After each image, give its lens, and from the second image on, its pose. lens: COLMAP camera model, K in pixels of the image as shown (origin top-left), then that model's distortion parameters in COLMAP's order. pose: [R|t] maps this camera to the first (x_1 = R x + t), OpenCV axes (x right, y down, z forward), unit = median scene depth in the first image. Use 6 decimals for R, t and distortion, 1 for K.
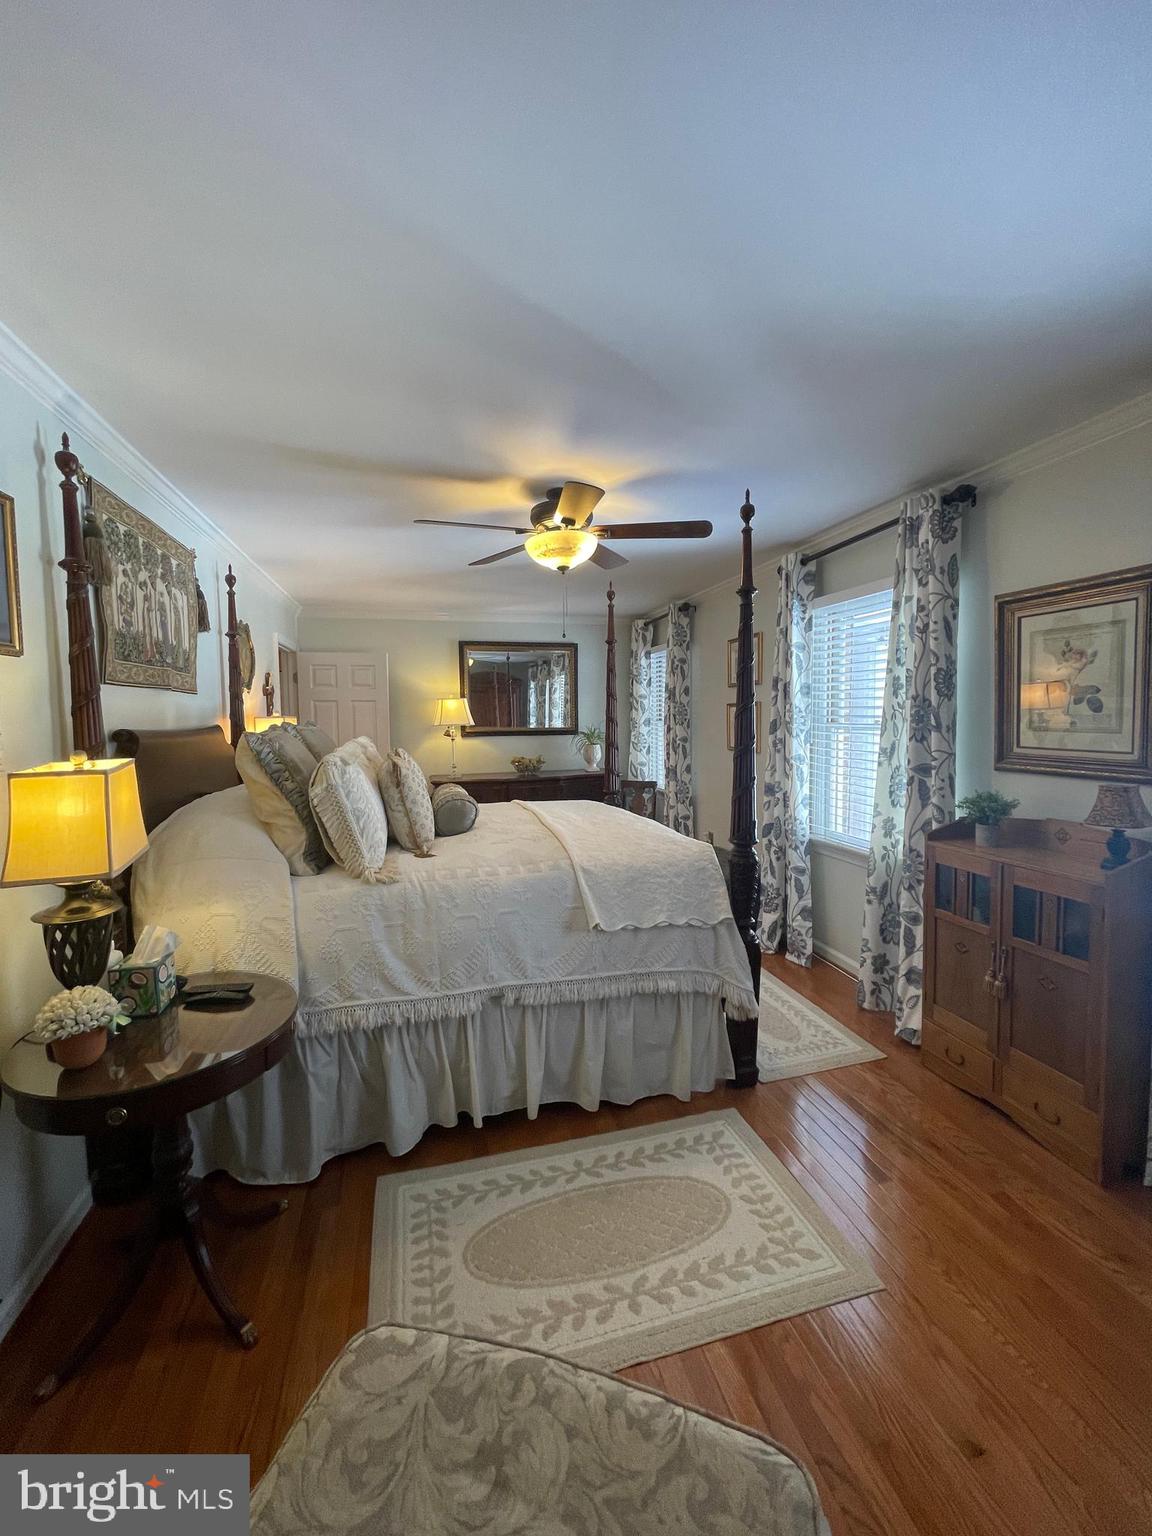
lens RADIAL K [[617.5, 0, 569.3], [0, 617.5, 757.7], [0, 0, 1]] dist [-0.007124, 0.001718]
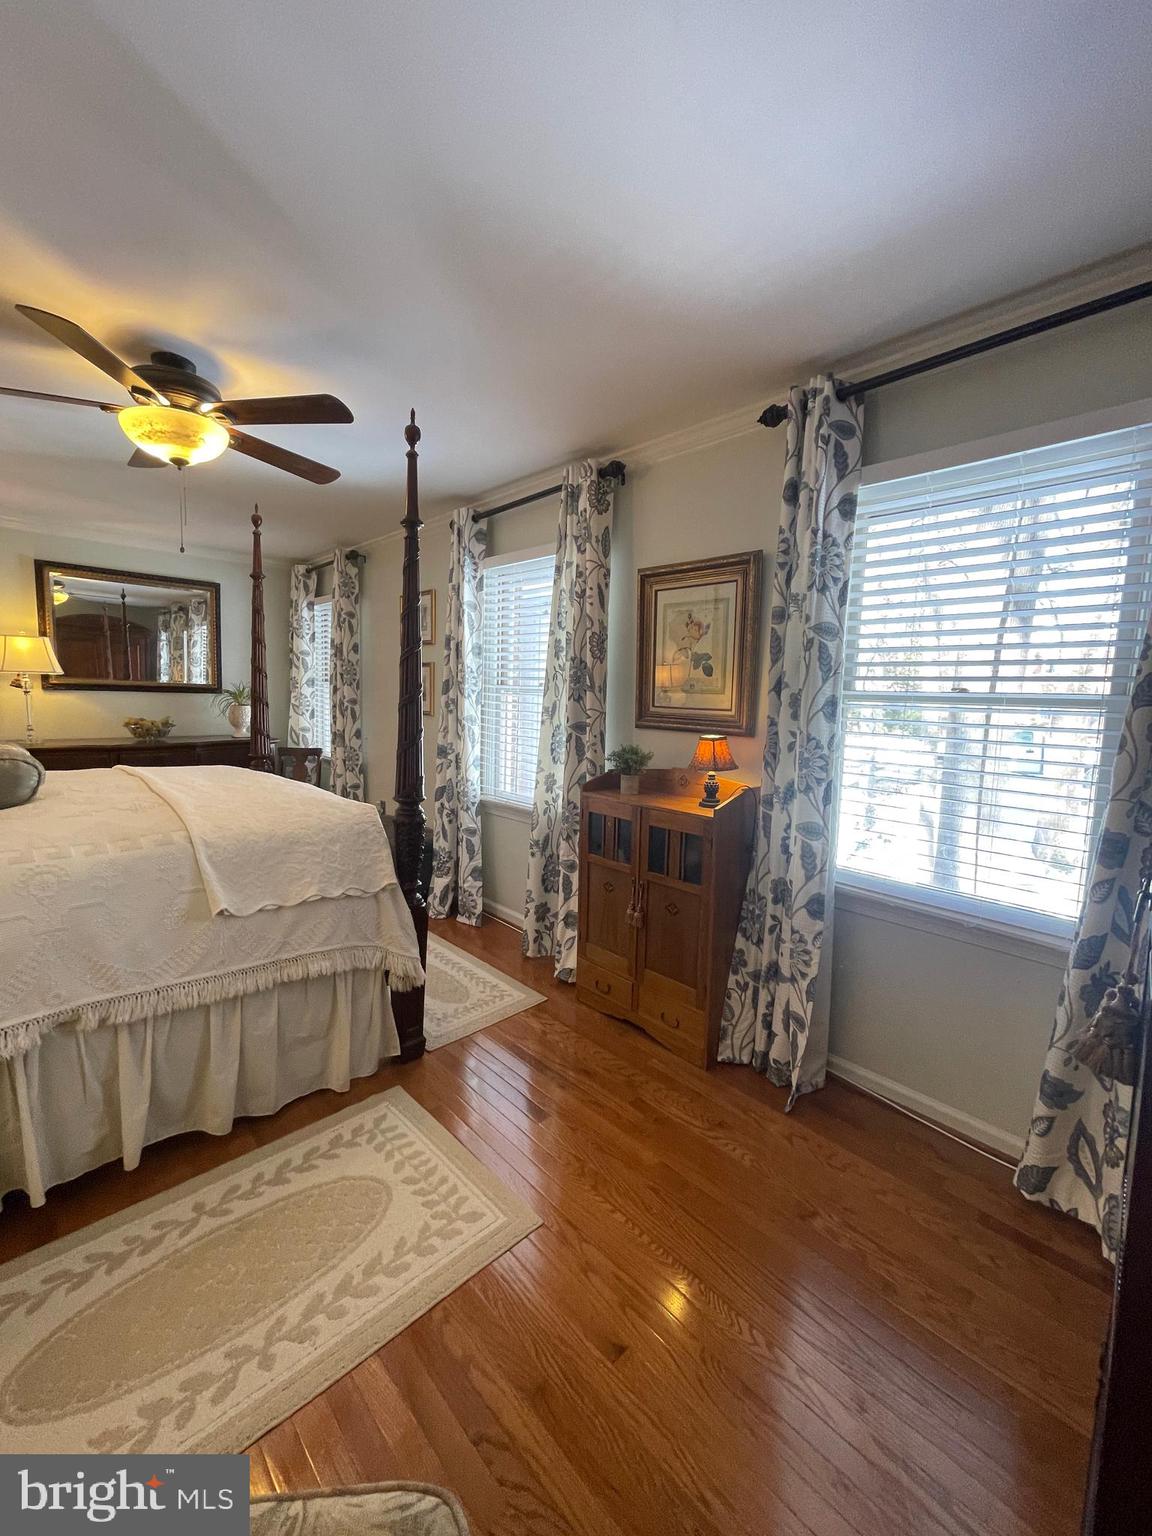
lens RADIAL K [[617.5, 0, 570.0], [0, 617.5, 765.5], [0, 0, 1]] dist [-0.007124, 0.001718]
pose [[0.874811, -0.014831, 0.484236, 0.048744], [-0.008578, 0.998900, 0.046091, 0.041595], [-0.484388, -0.044475, 0.873722, 0.084208]]
